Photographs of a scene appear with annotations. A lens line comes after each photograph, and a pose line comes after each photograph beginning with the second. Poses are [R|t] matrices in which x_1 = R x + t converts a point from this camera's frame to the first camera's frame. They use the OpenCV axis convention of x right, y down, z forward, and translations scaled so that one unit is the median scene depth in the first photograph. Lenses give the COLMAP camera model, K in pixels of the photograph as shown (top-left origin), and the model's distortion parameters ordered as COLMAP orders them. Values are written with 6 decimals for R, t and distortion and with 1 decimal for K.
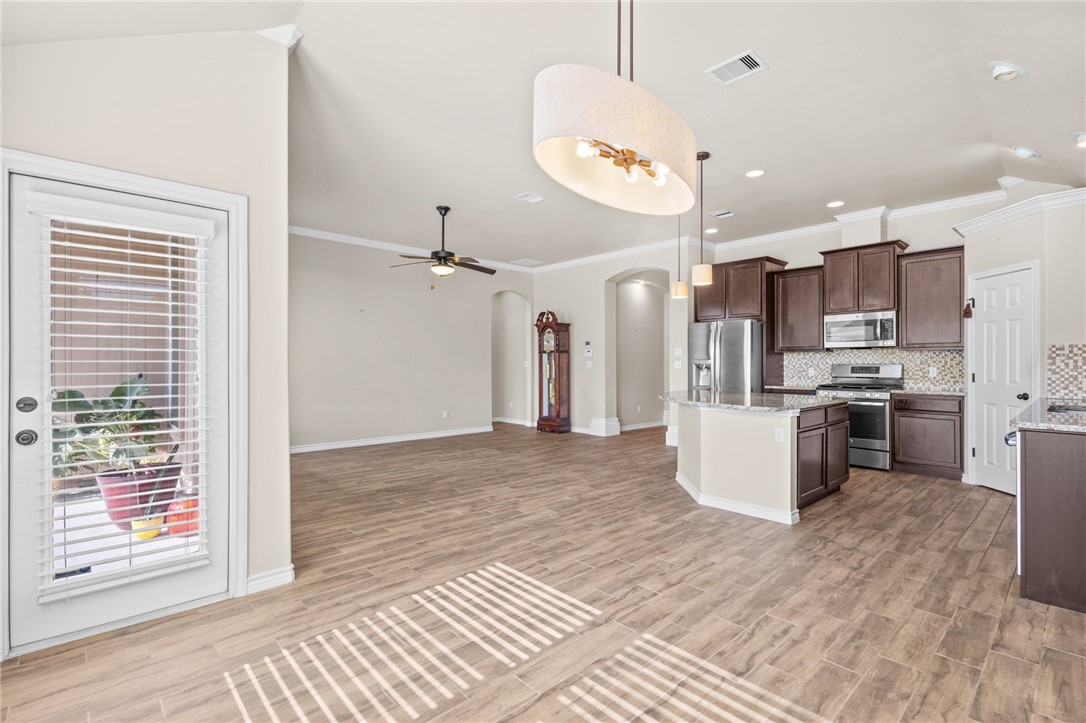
lens RADIAL K [[502.2, 0, 538.1], [0, 502.2, 361.0], [0, 0, 1]] dist [0.009304, -0.000526]
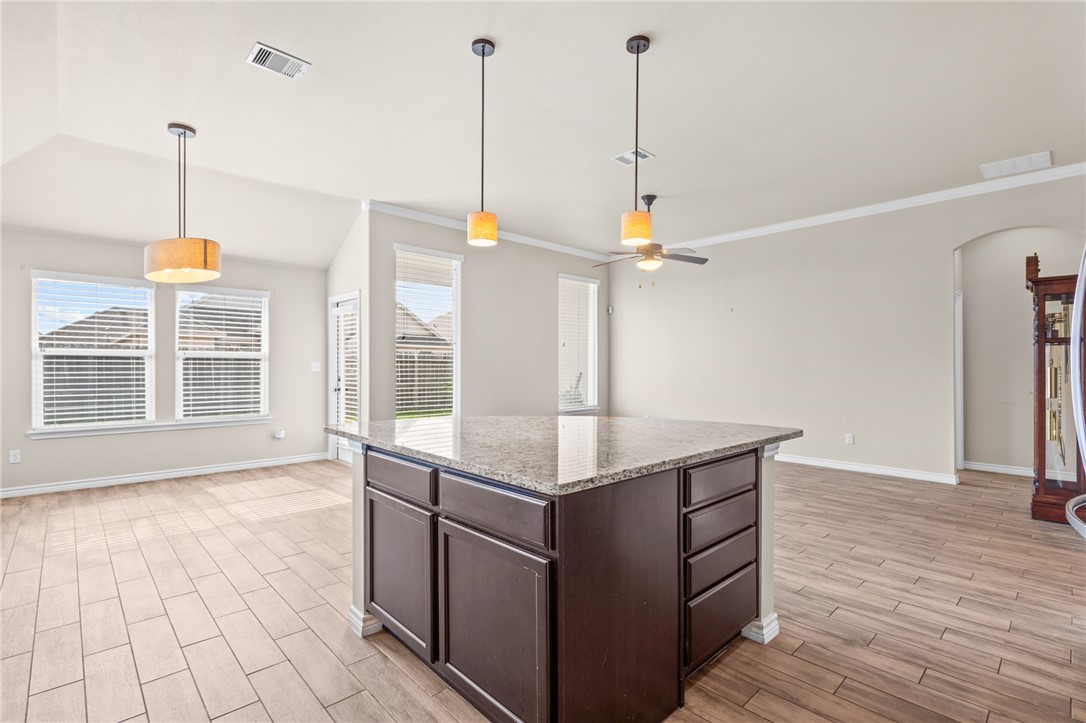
lens RADIAL K [[502.2, 0, 541.2], [0, 502.2, 372.4], [0, 0, 1]] dist [0.009304, -0.000526]
pose [[0.018978, 0.013850, -0.999724, 0.735915], [0.004017, 0.999895, 0.013928, 0.004548], [0.999812, -0.004280, 0.018920, 0.799867]]
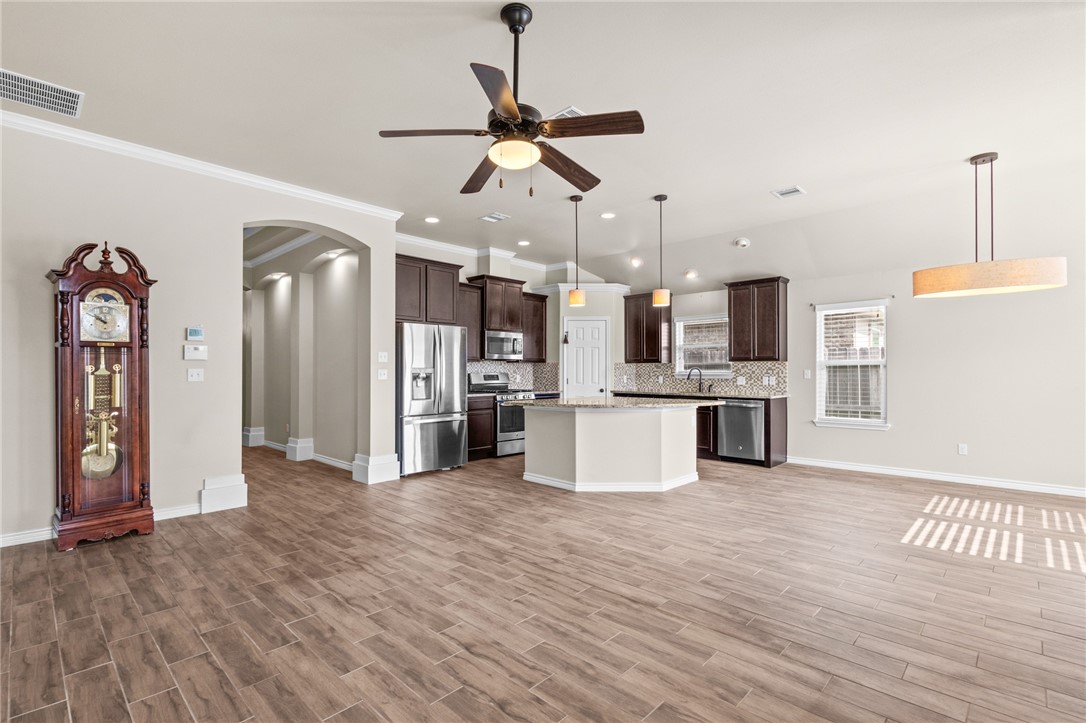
lens RADIAL K [[502.2, 0, 537.7], [0, 502.2, 366.6], [0, 0, 1]] dist [0.009304, -0.000526]
pose [[-0.055714, 0.011716, 0.998378, -0.632303], [-0.004481, 0.999918, -0.011984, 0.005707], [-0.998437, -0.005141, -0.055657, 1.021111]]
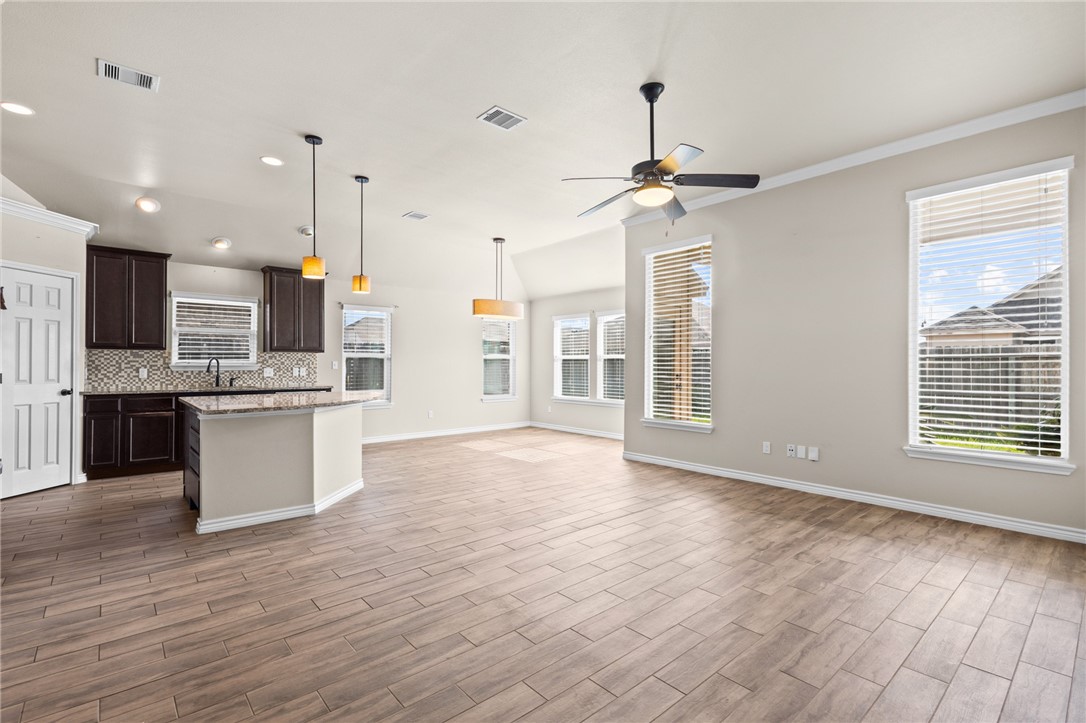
lens RADIAL K [[502.2, 0, 542.9], [0, 502.2, 357.3], [0, 0, 1]] dist [0.009304, -0.000526]
pose [[-0.999709, -0.000391, 0.024115, -0.082864], [-0.000871, 0.999802, -0.019892, 0.011504], [-0.024103, -0.019907, -0.999511, 1.596662]]
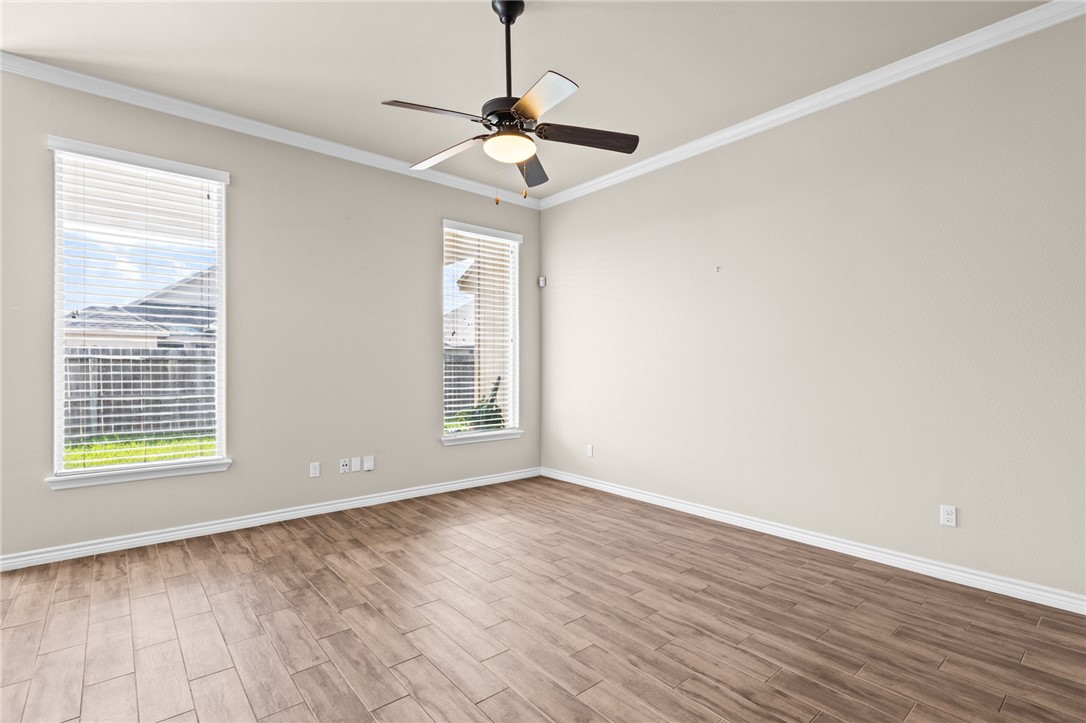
lens RADIAL K [[502.2, 0, 544.2], [0, 502.2, 364.7], [0, 0, 1]] dist [0.009304, -0.000526]
pose [[-0.036255, -0.005697, -0.999326, 0.244241], [0.004558, 0.999972, -0.005866, 0.008420], [0.999332, -0.004768, -0.036228, 1.062689]]
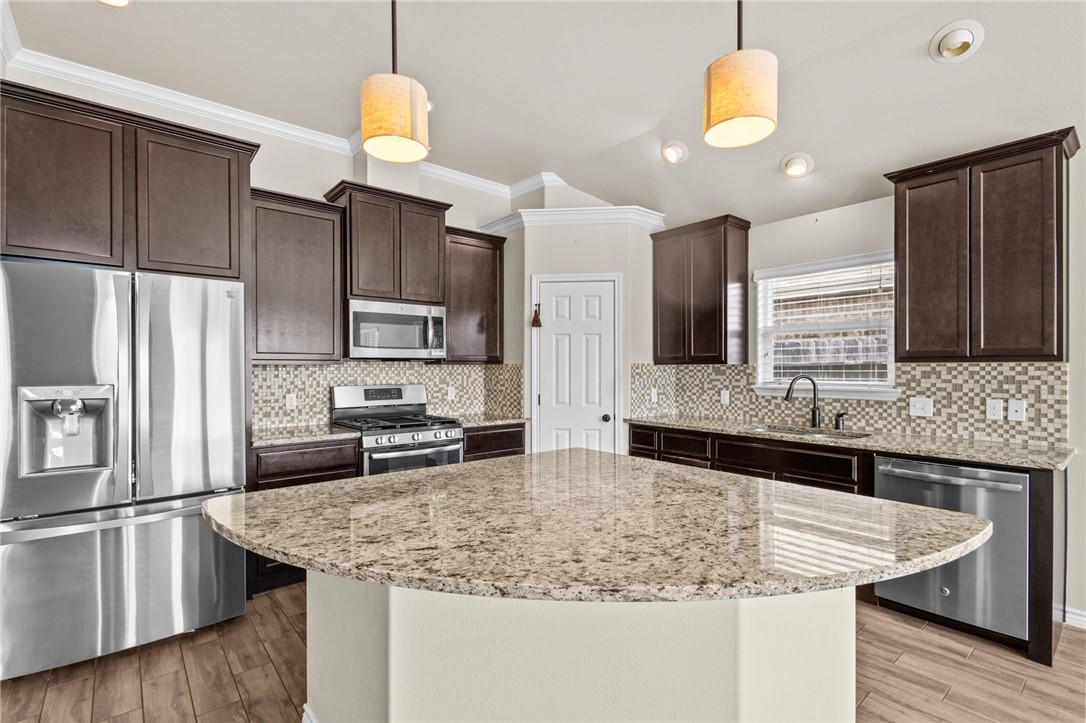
lens RADIAL K [[502.2, 0, 542.9], [0, 502.2, 372.4], [0, 0, 1]] dist [0.009304, -0.000526]
pose [[0.043549, -0.009221, 0.999009, 0.029327], [-0.002267, 0.999954, 0.009329, -0.016745], [-0.999049, -0.002671, 0.043526, 0.826244]]
